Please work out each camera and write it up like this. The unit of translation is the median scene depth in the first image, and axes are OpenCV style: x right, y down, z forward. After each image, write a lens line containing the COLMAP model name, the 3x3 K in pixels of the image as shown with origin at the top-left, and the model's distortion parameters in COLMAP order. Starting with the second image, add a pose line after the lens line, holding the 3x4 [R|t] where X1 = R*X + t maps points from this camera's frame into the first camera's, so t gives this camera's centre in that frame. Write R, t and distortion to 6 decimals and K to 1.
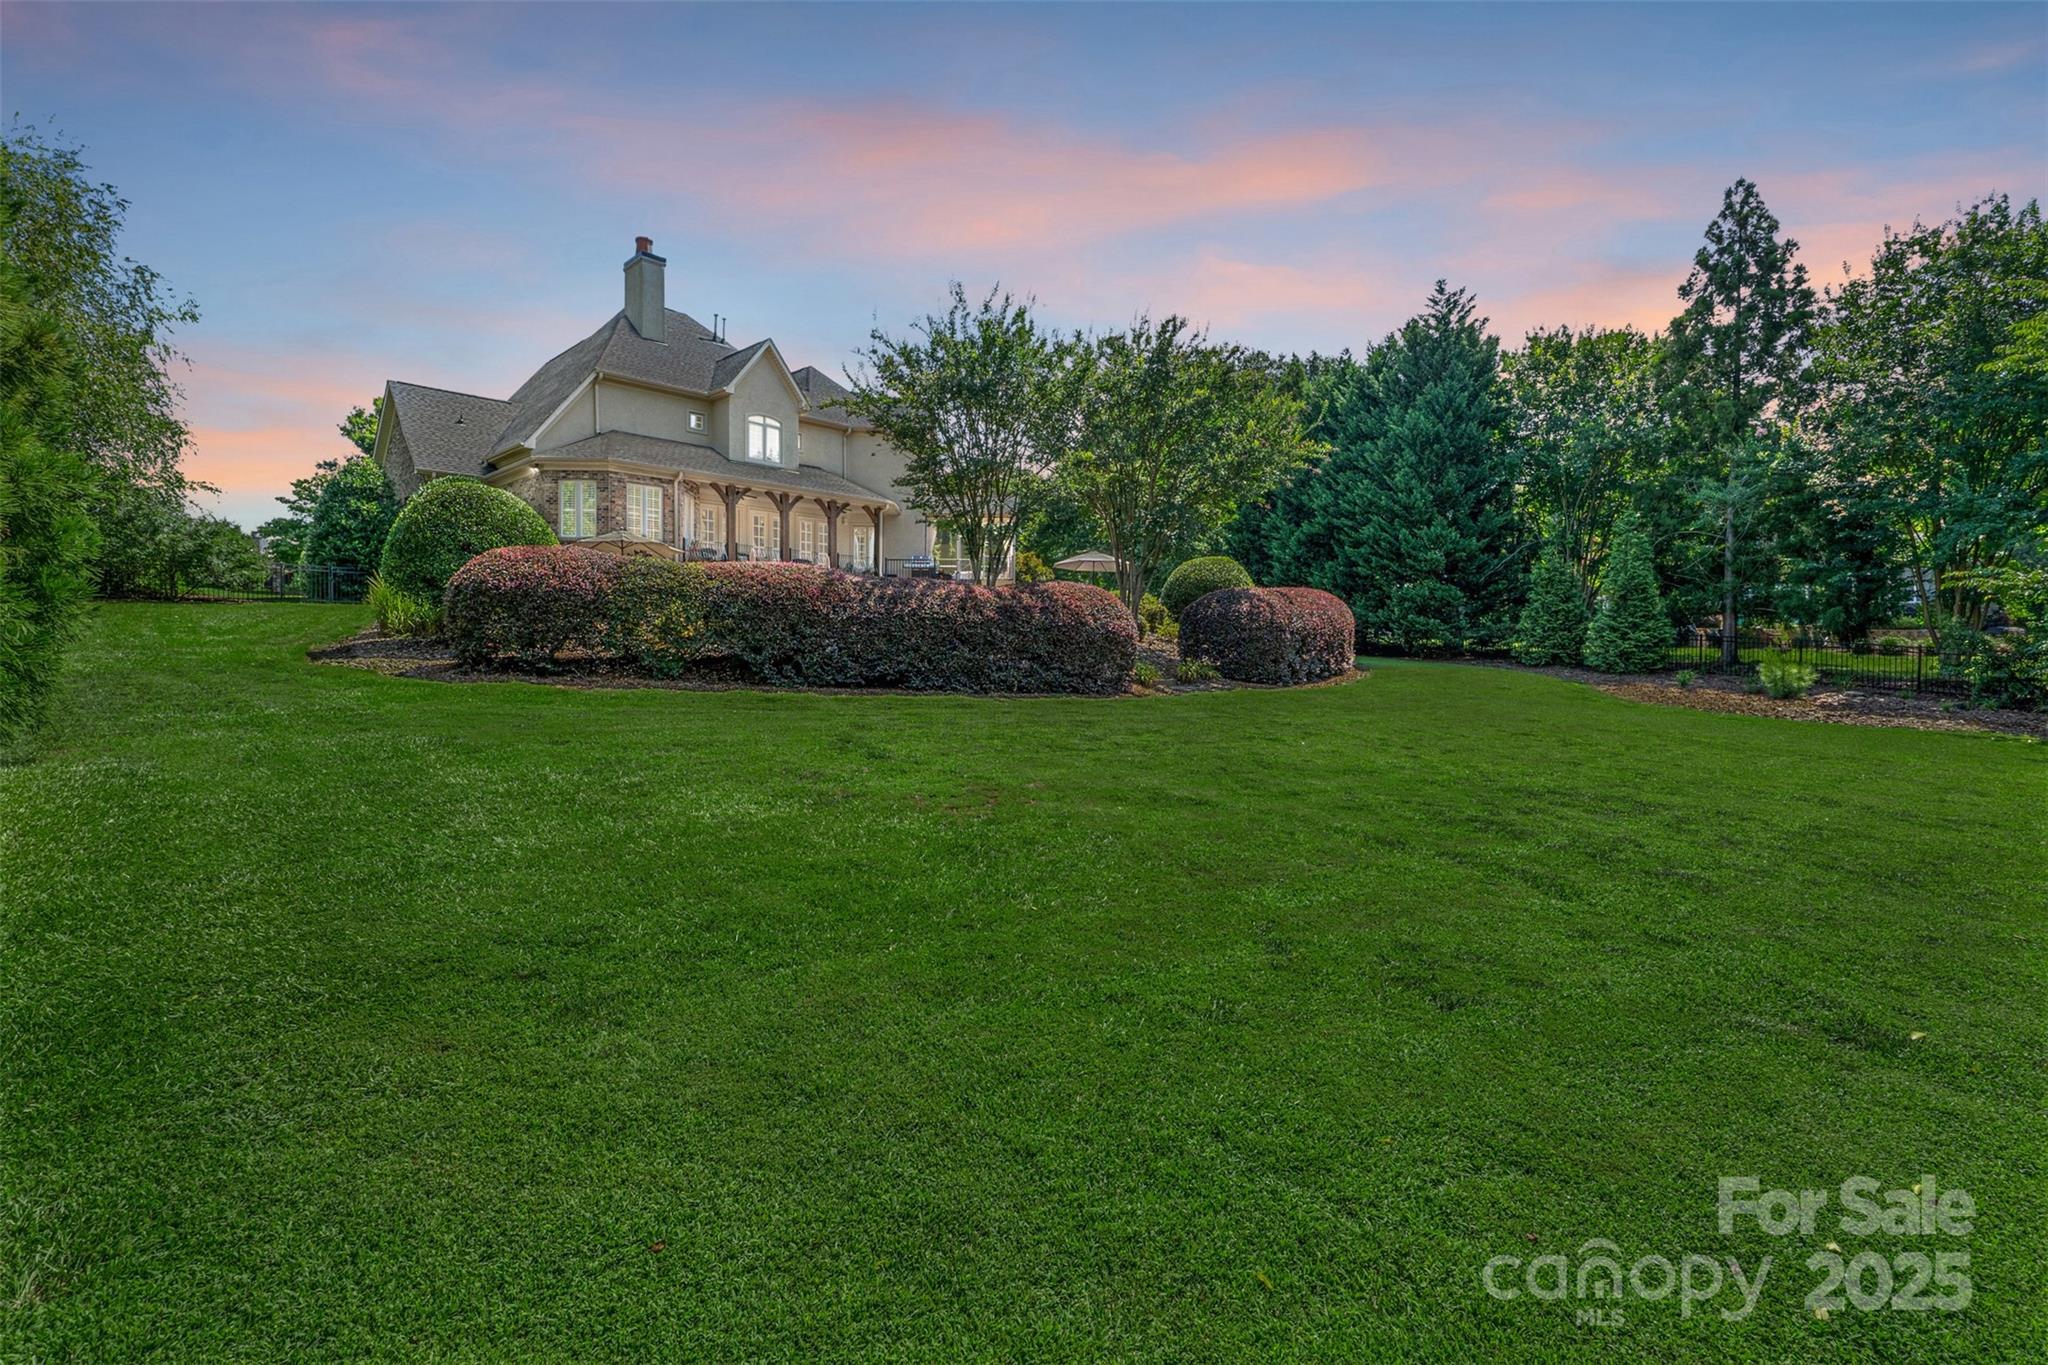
lens RADIAL K [[961.2, 0, 1024.0], [0, 961.2, 682.5], [0, 0, 1]] dist [-0.000426, -0.000021]
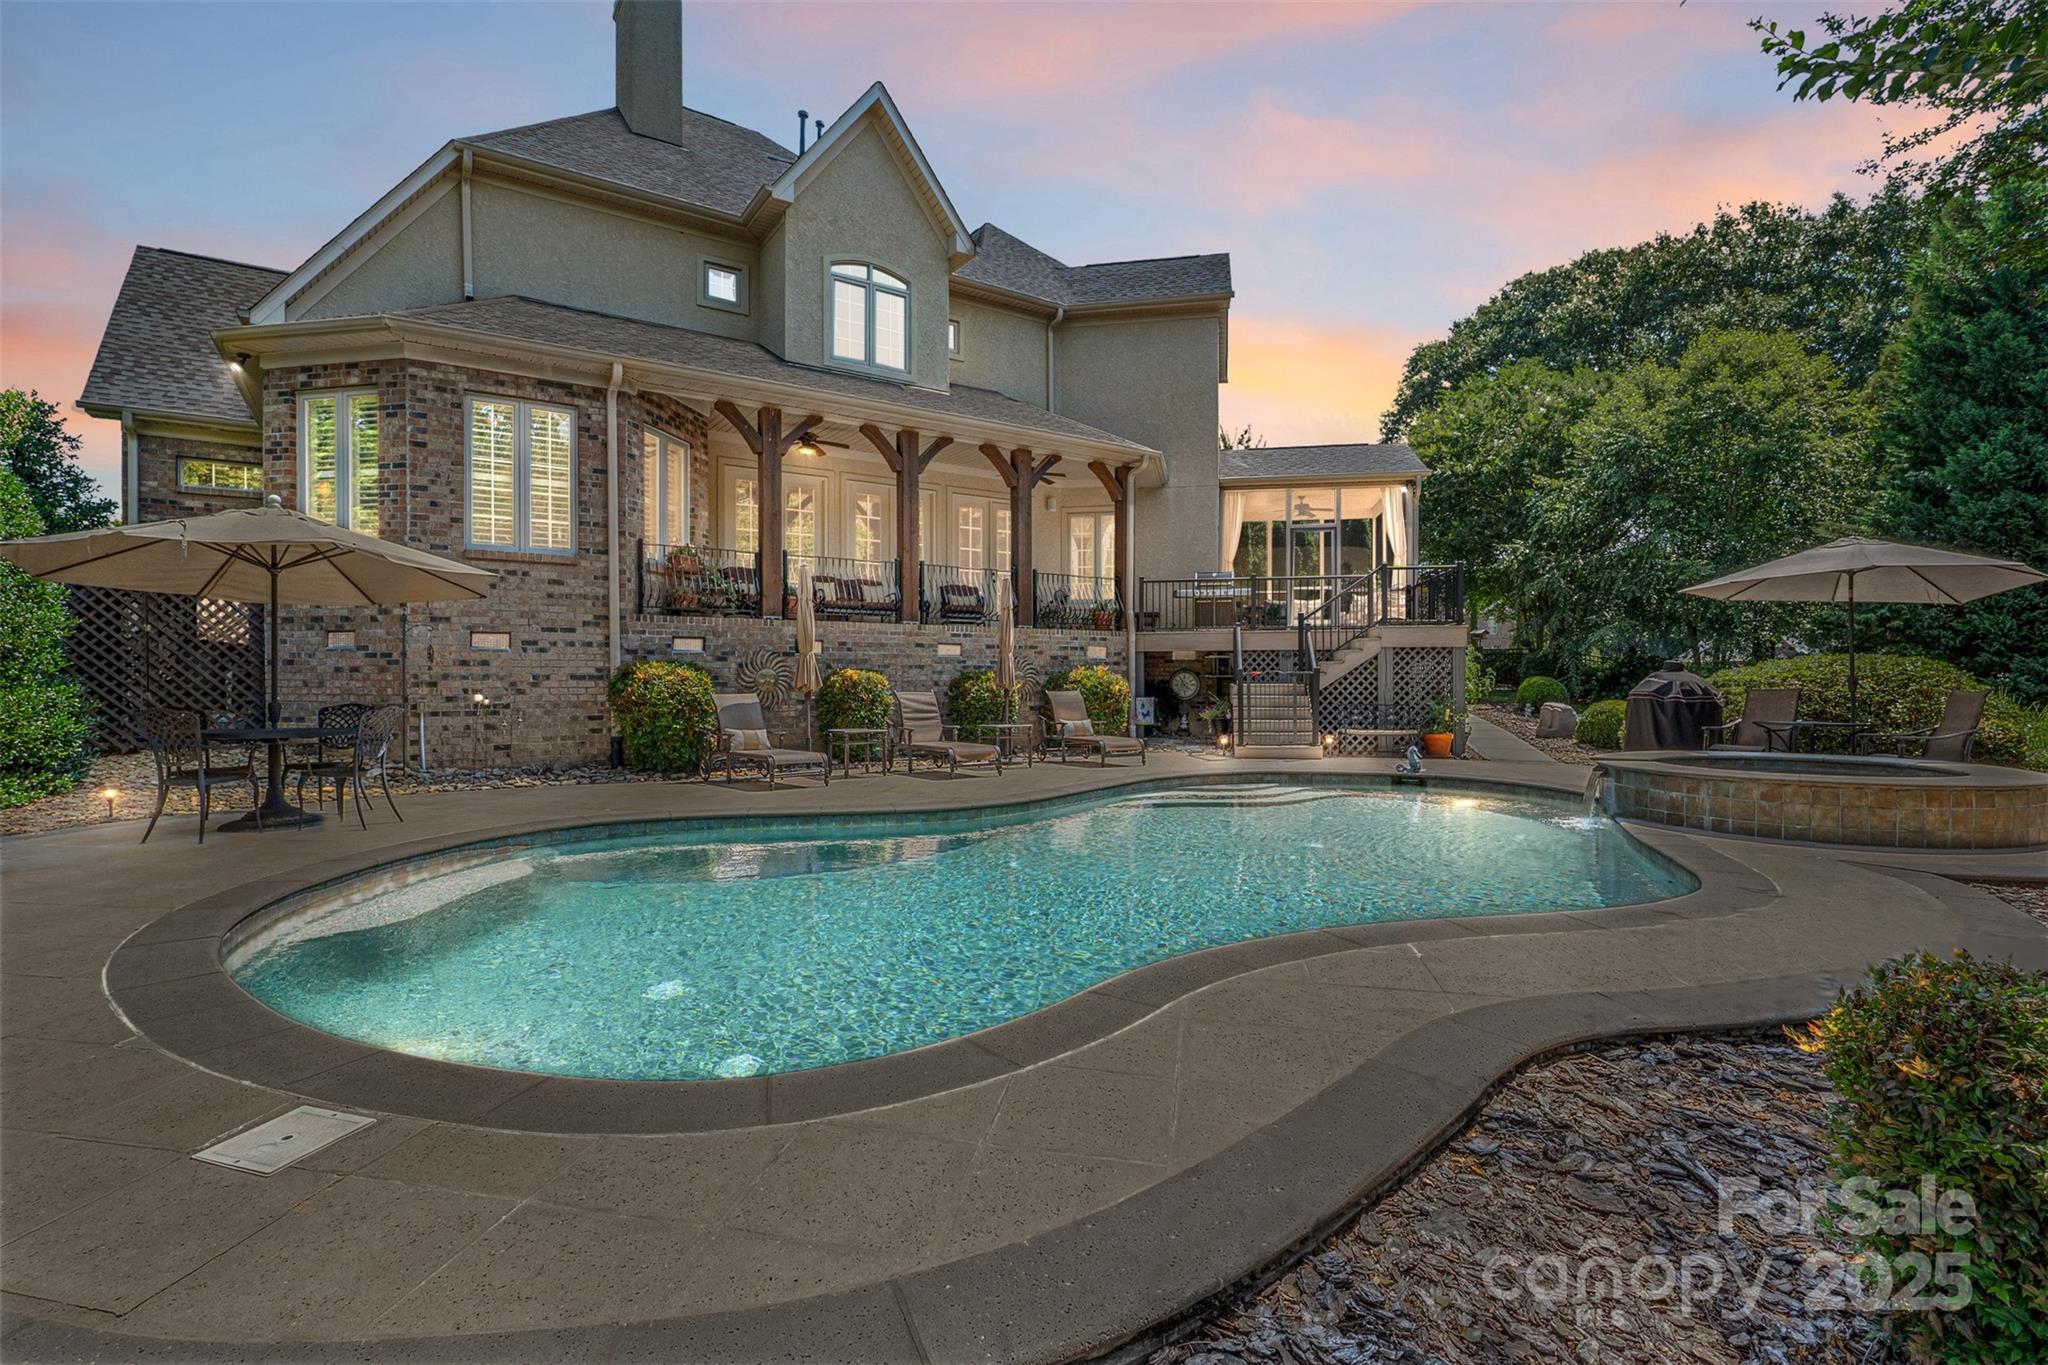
lens RADIAL K [[961.2, 0, 1024.0], [0, 961.2, 682.5], [0, 0, 1]] dist [-0.000426, -0.000021]
pose [[0.978210, -0.009181, -0.207413, -0.110025], [0.004240, 0.999697, -0.024253, -0.074433], [0.207572, 0.022845, 0.977953, 0.582510]]
